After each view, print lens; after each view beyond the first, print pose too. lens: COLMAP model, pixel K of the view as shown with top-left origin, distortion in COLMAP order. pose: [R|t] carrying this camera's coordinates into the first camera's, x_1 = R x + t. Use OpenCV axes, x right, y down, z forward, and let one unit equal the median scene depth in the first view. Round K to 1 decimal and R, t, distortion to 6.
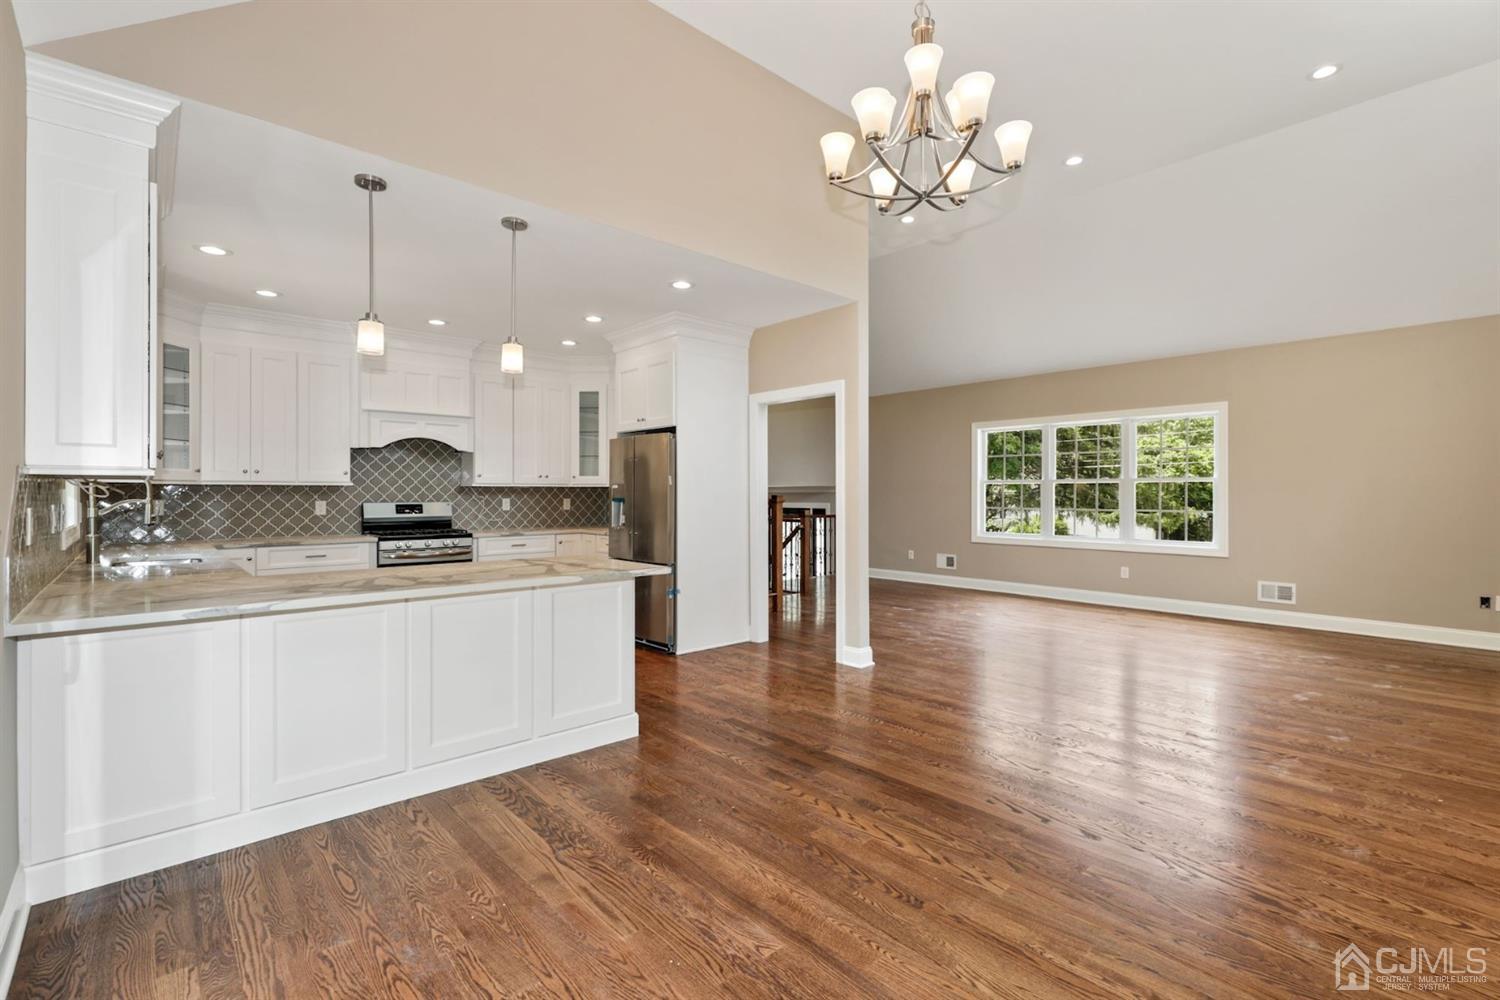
lens RADIAL K [[687.0, 0, 750.6], [0, 687.0, 494.7], [0, 0, 1]] dist [-0.001103, 0.000491]
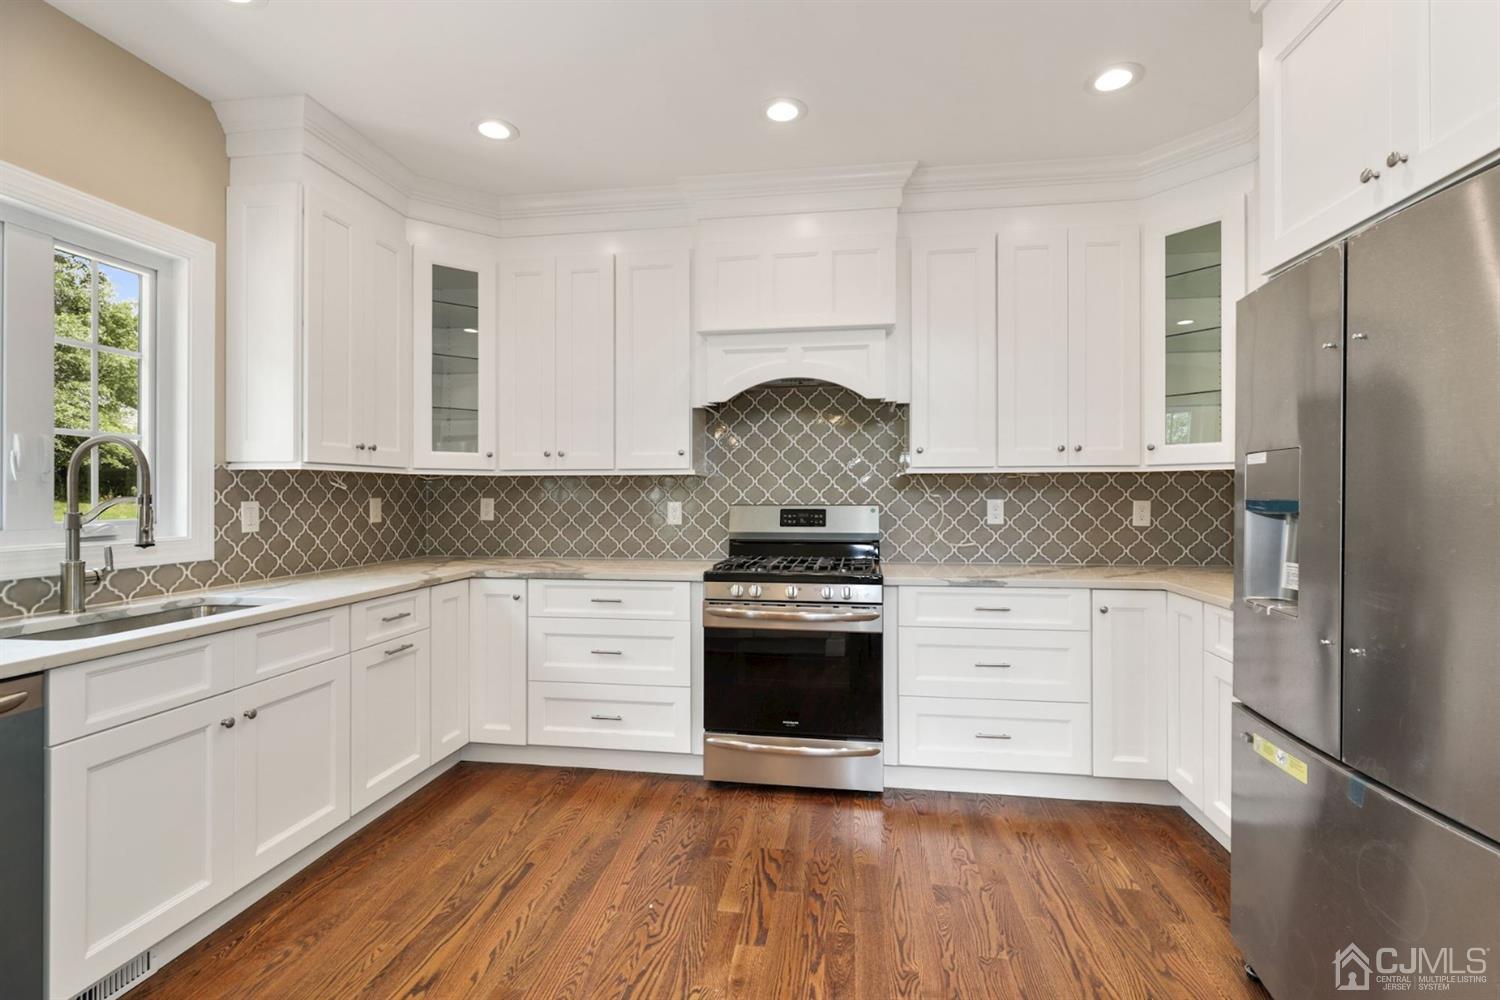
lens RADIAL K [[687.0, 0, 754.1], [0, 687.0, 491.9], [0, 0, 1]] dist [-0.001103, 0.000491]
pose [[0.639488, -0.002560, -0.768796, -0.104744], [0.000124, 0.999995, -0.003227, 0.002011], [0.768801, 0.001969, 0.639485, 0.614348]]
